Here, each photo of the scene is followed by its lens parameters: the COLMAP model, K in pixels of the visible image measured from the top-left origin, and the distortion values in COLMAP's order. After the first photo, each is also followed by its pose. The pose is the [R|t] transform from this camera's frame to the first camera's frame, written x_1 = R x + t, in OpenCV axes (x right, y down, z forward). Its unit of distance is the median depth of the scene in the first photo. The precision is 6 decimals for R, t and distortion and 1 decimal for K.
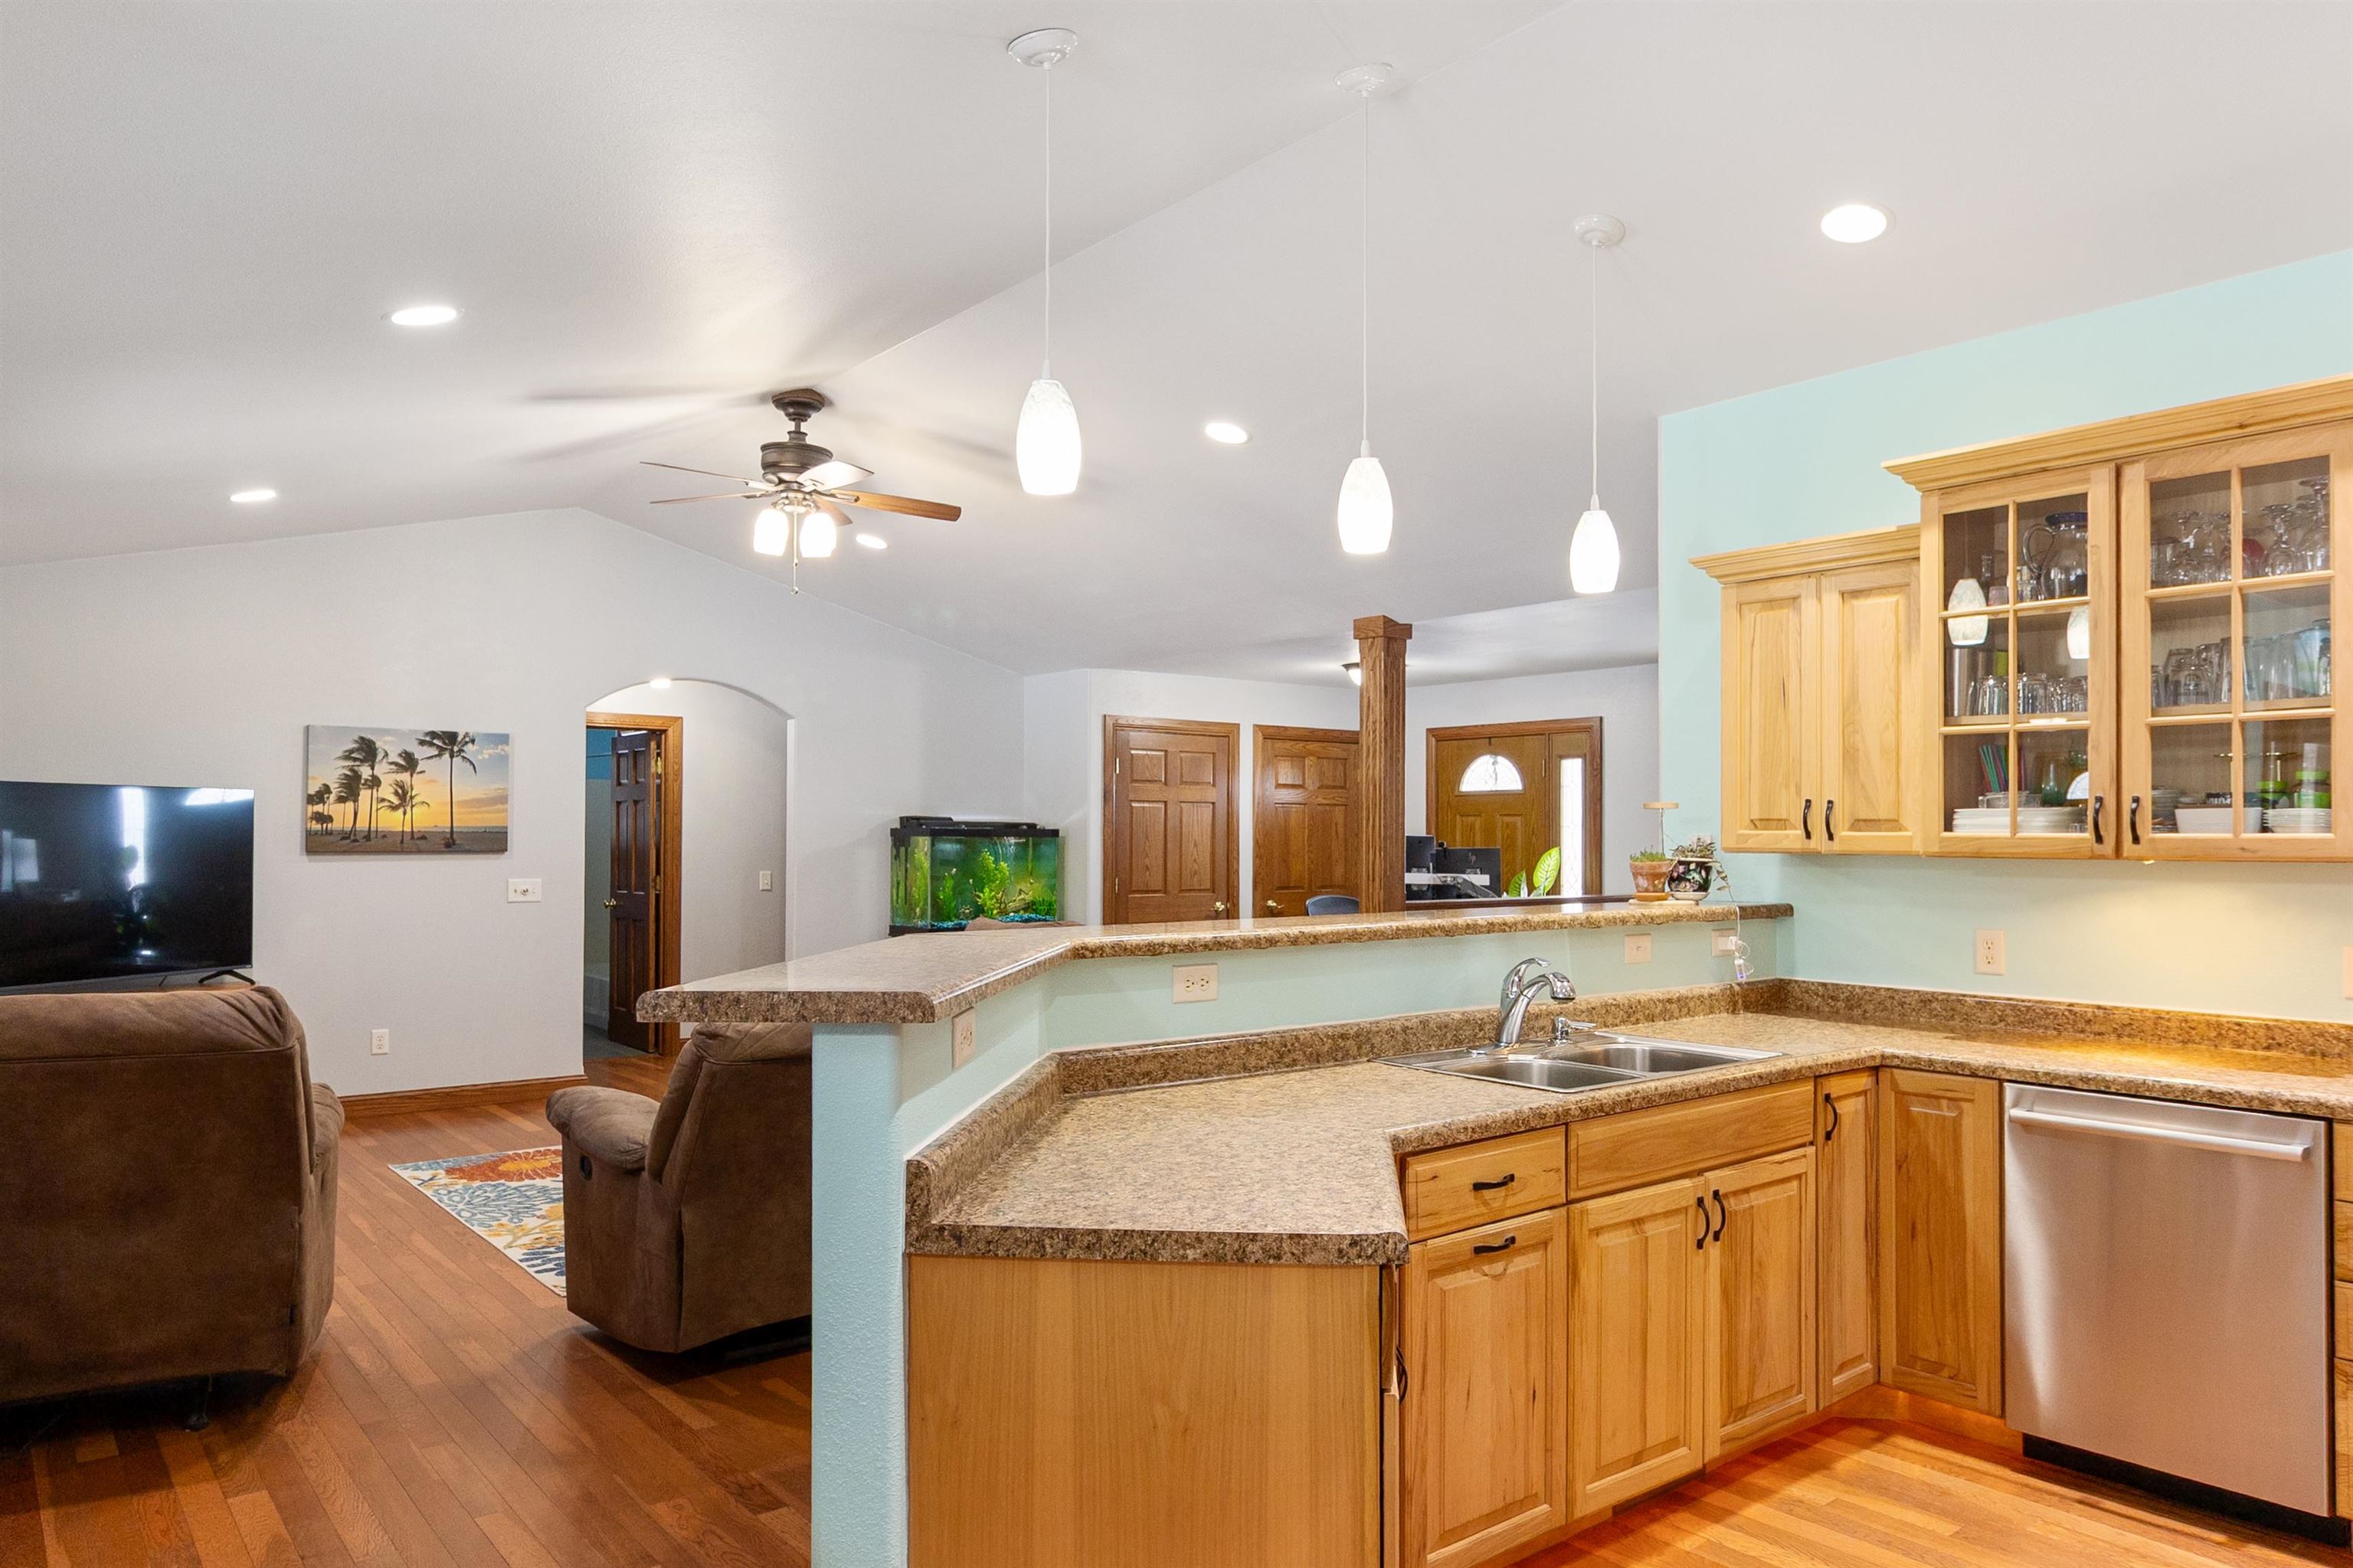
lens RADIAL K [[1547.4, 0, 1191.4], [0, 1547.4, 817.5], [0, 0, 1]] dist [0.004500, -0.002468]
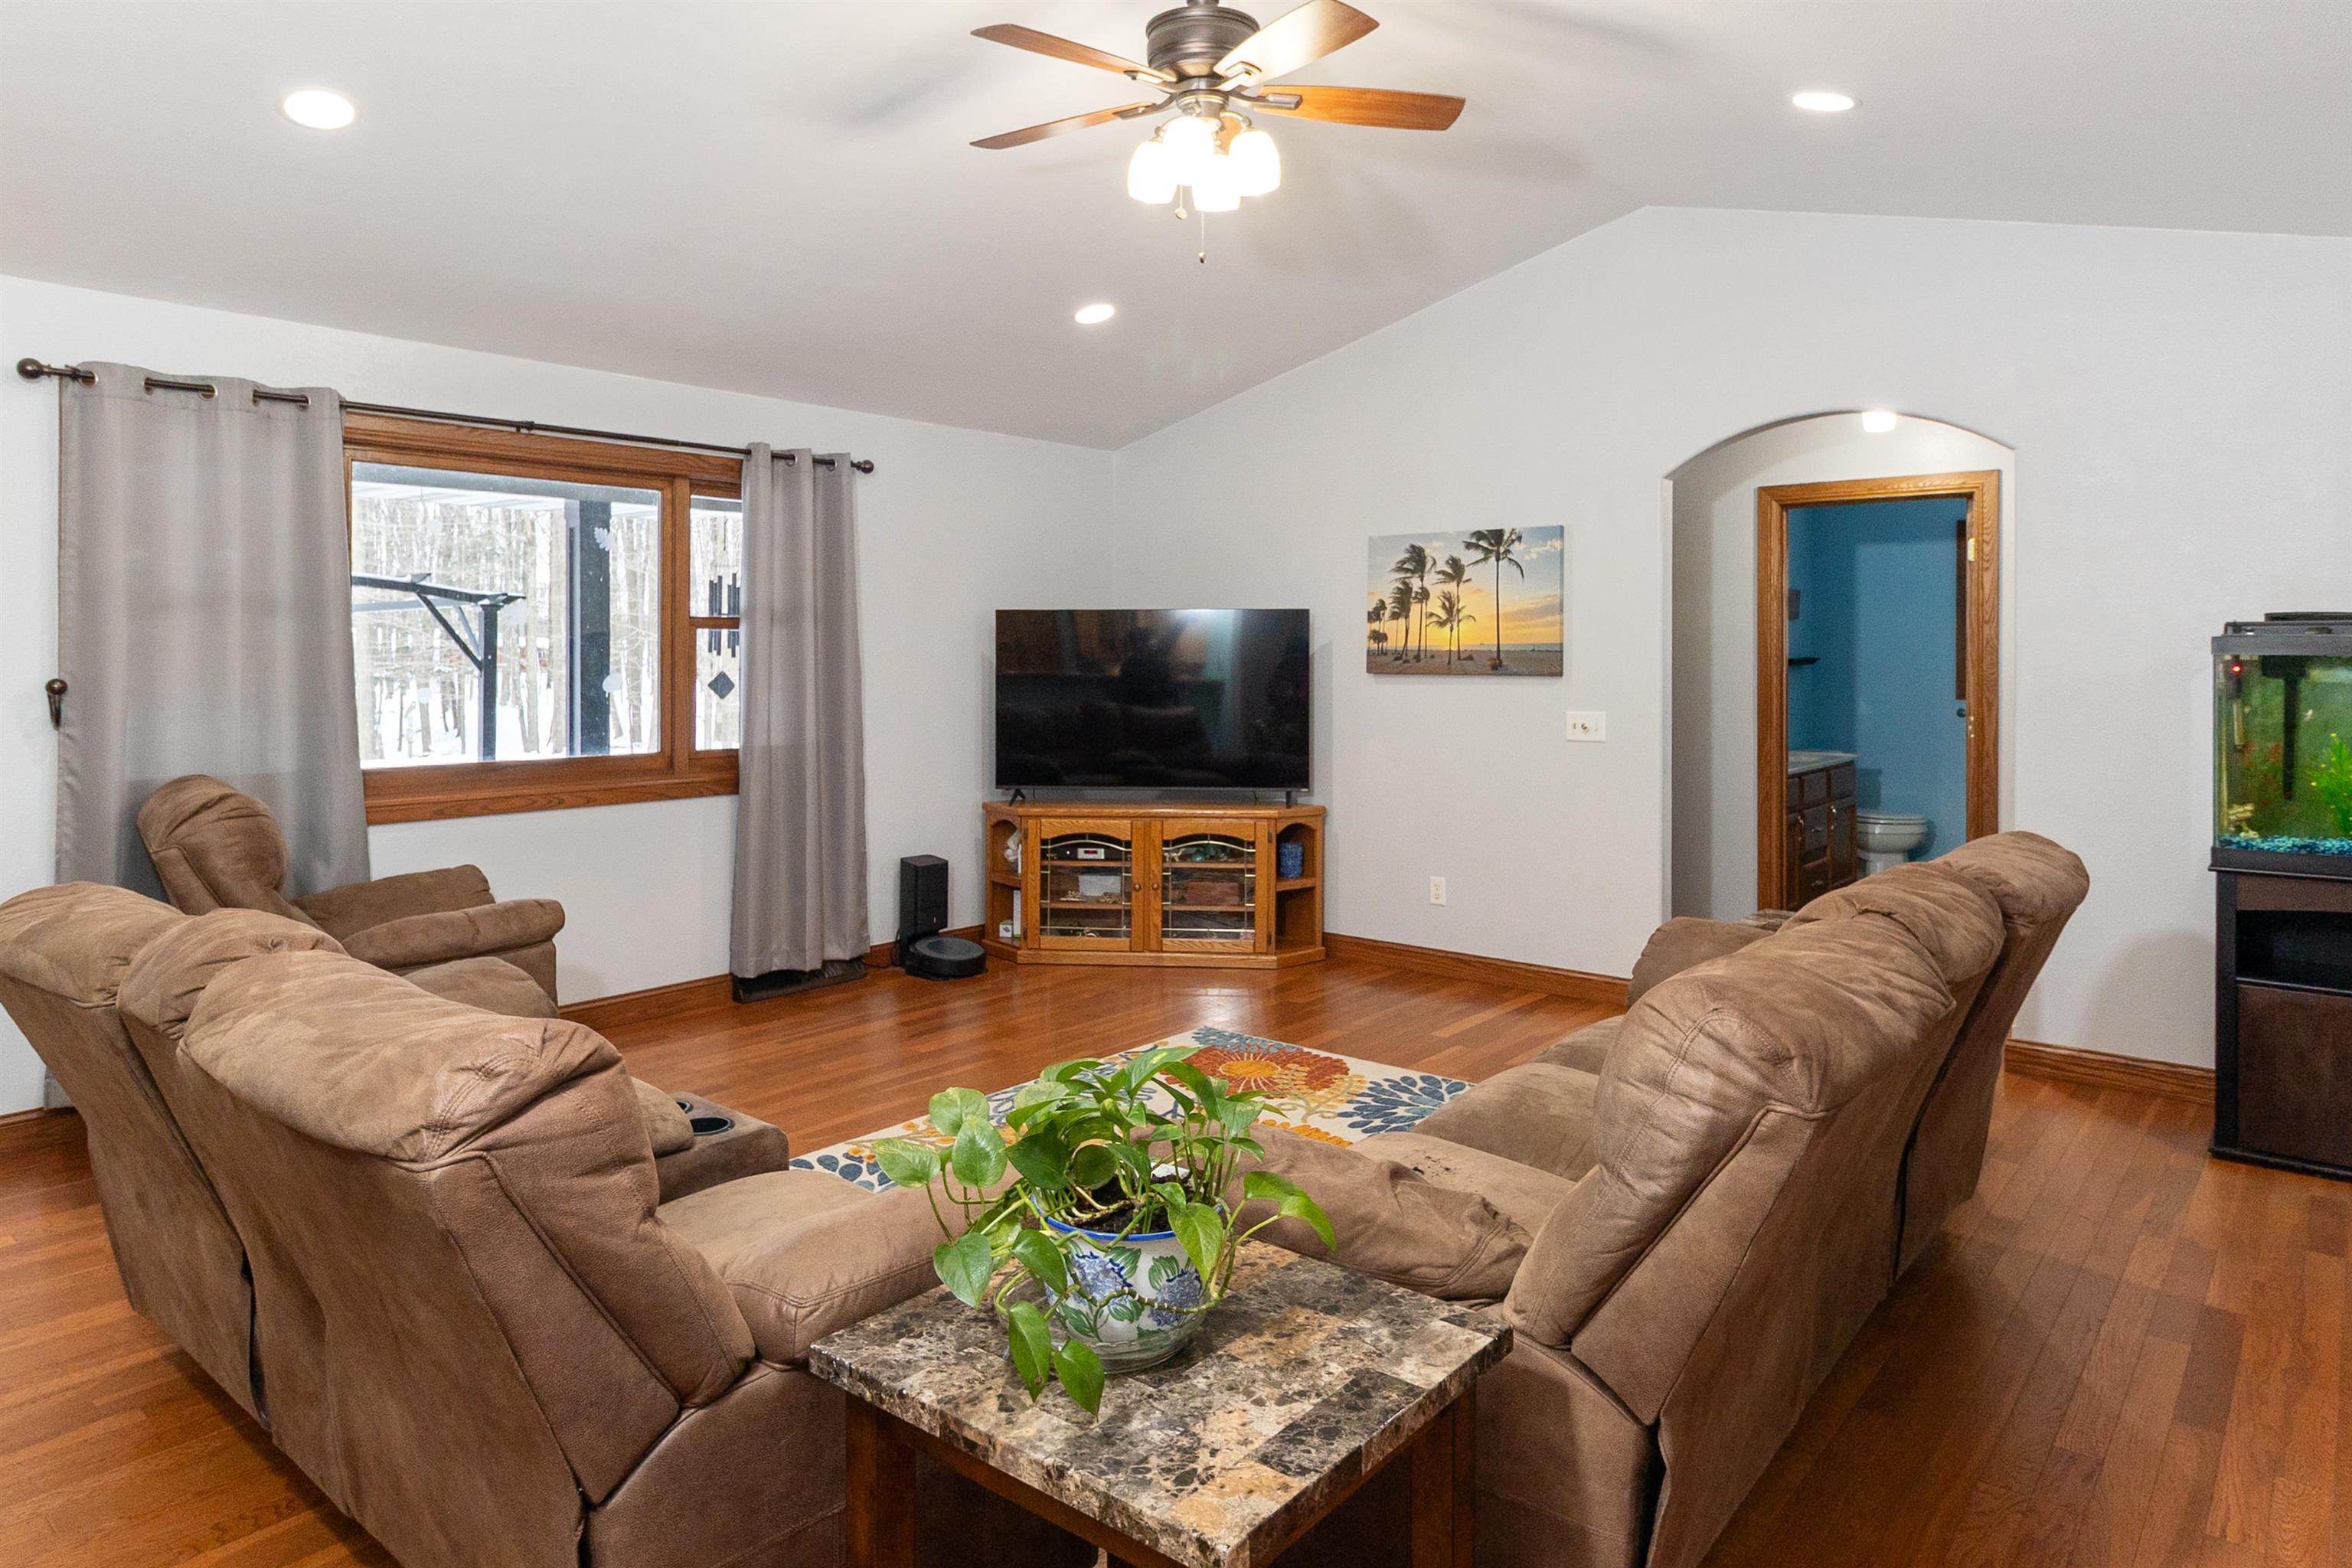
lens RADIAL K [[1446.6, 0, 1194.6], [0, 1446.6, 655.6], [0, 0, 1]] dist [0.034529, 0.000443]
pose [[0.180306, -0.002728, -0.983607, 0.391047], [0.013214, 0.999913, -0.000351, 0.015424], [0.983522, -0.012934, 0.180326, 1.095490]]
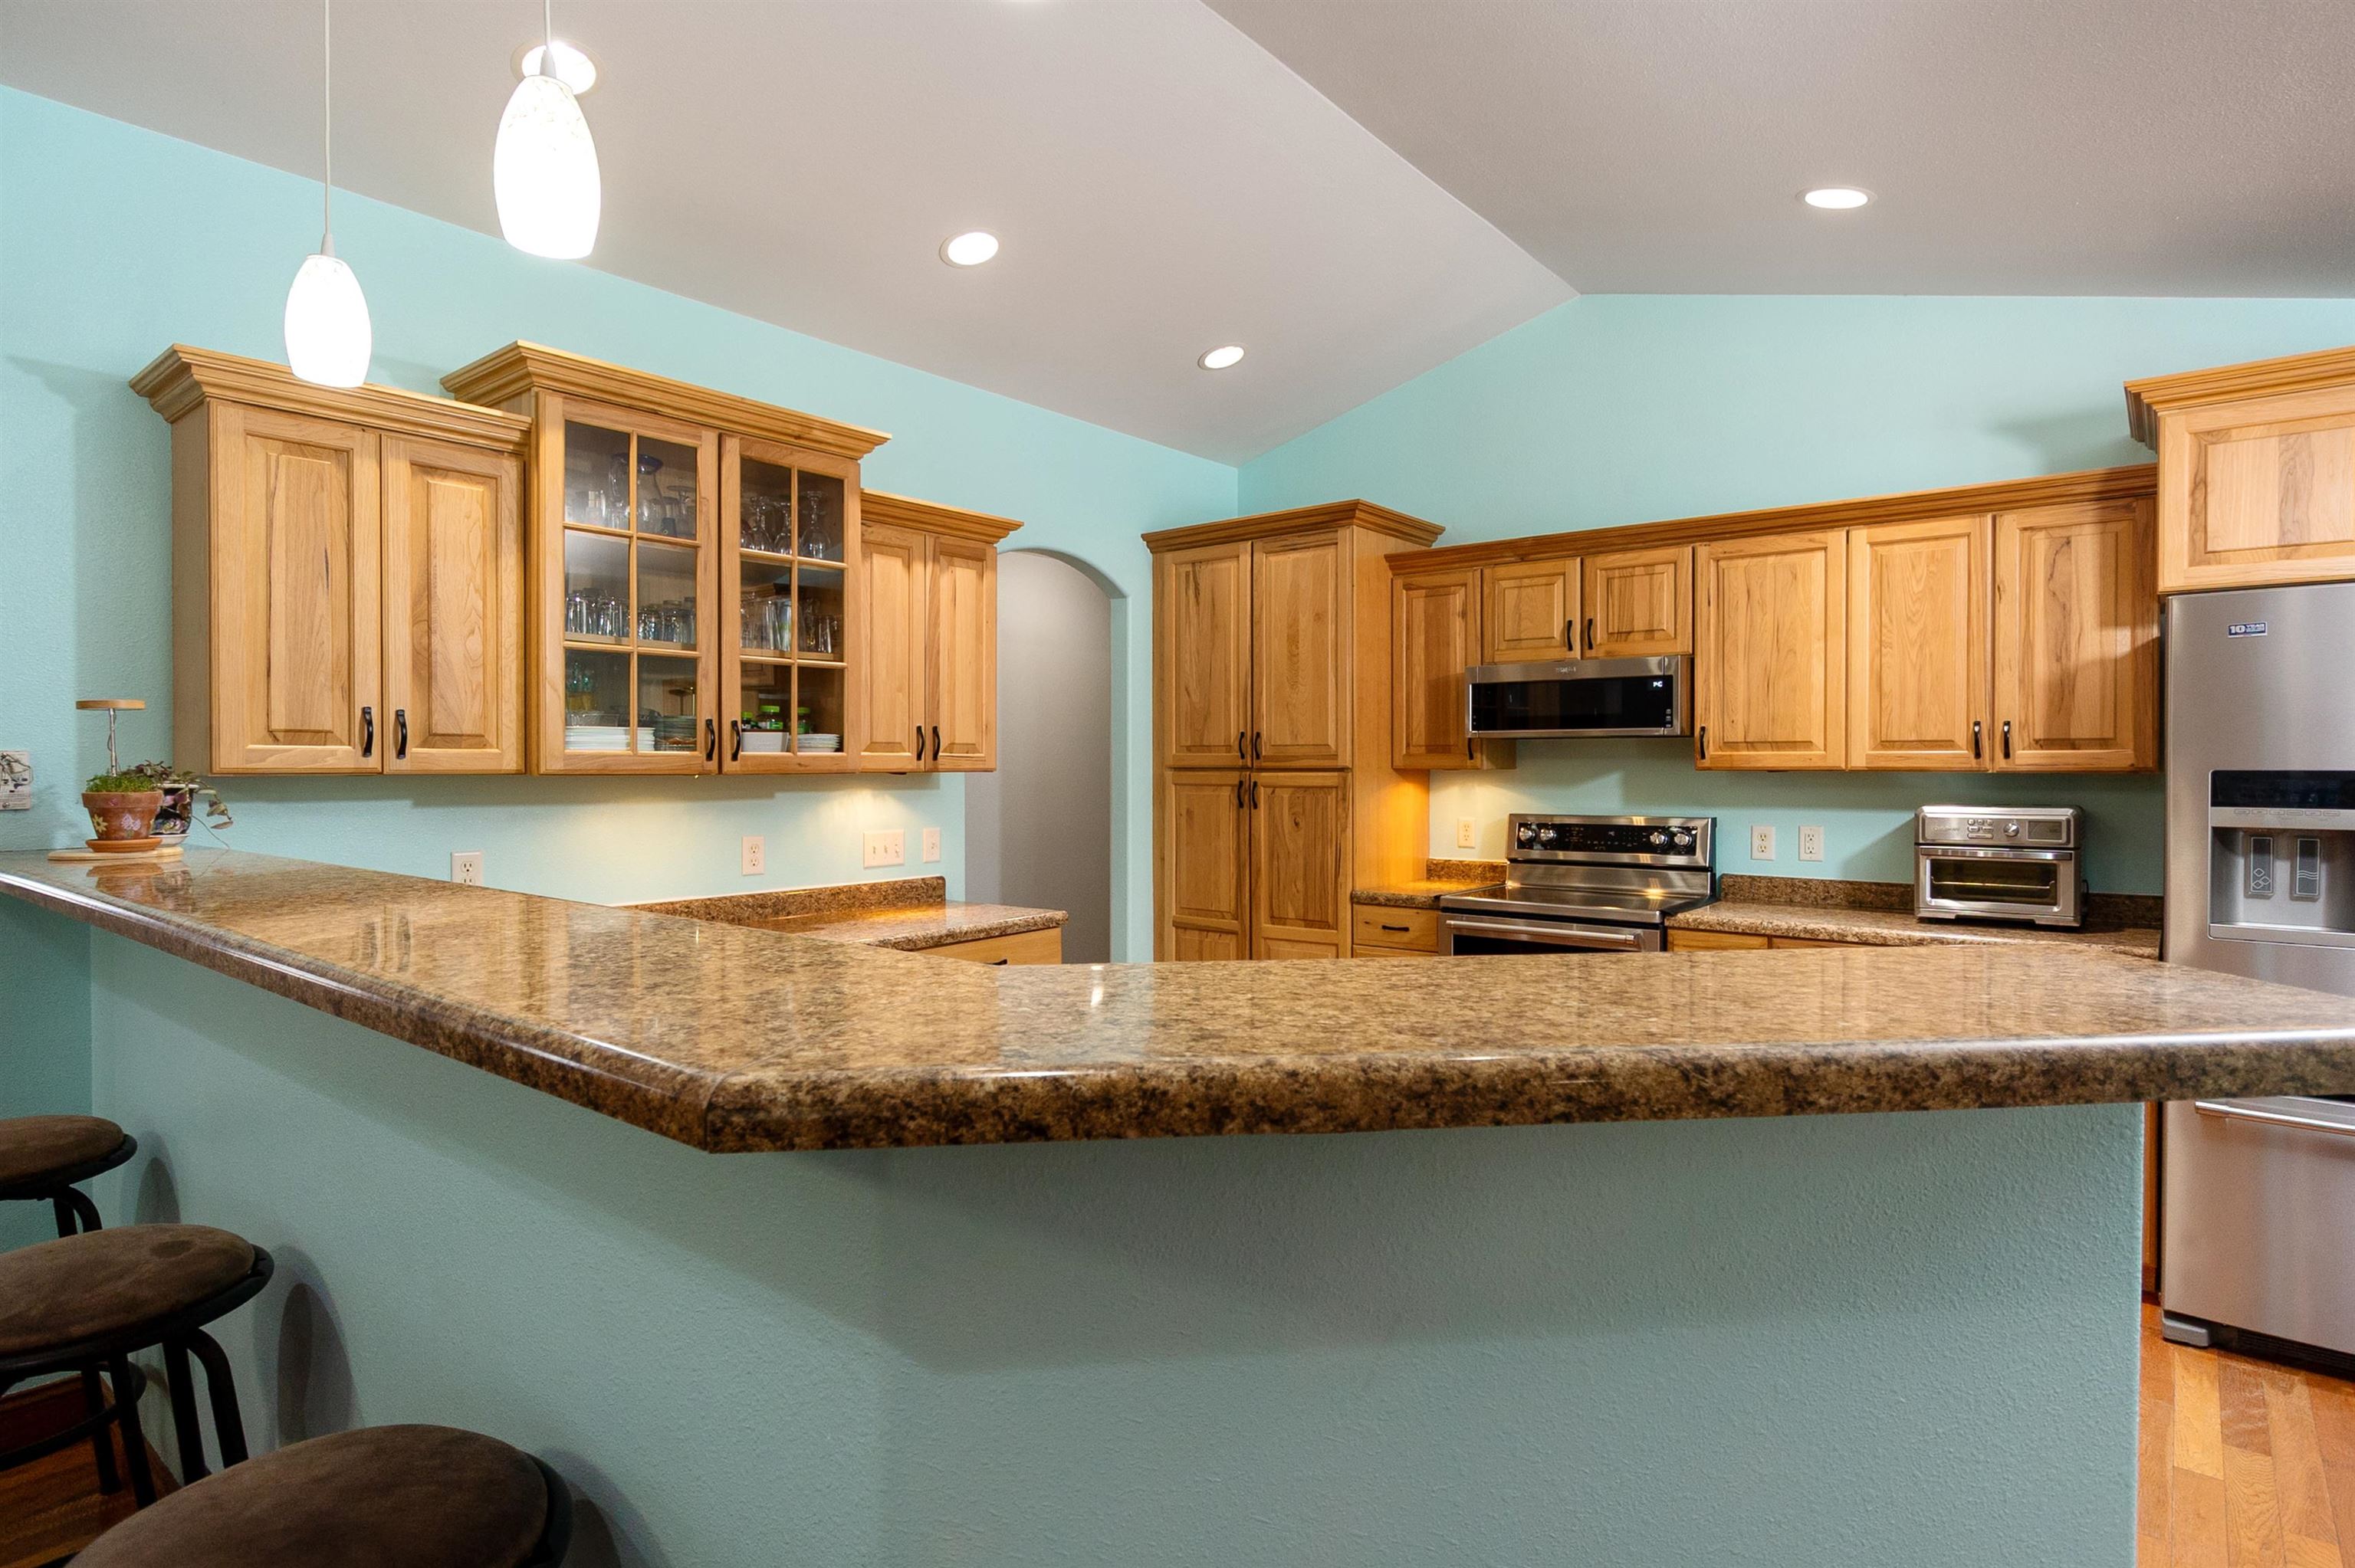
lens RADIAL K [[1235.6, 0, 1170.5], [0, 1235.6, 786.1], [0, 0, 1]] dist [0.005472, -0.002296]
pose [[-0.193549, -0.018354, 0.980919, -0.269383], [-0.009594, 0.999813, 0.016814, 0.012310], [-0.981044, -0.006157, -0.193689, 0.605236]]
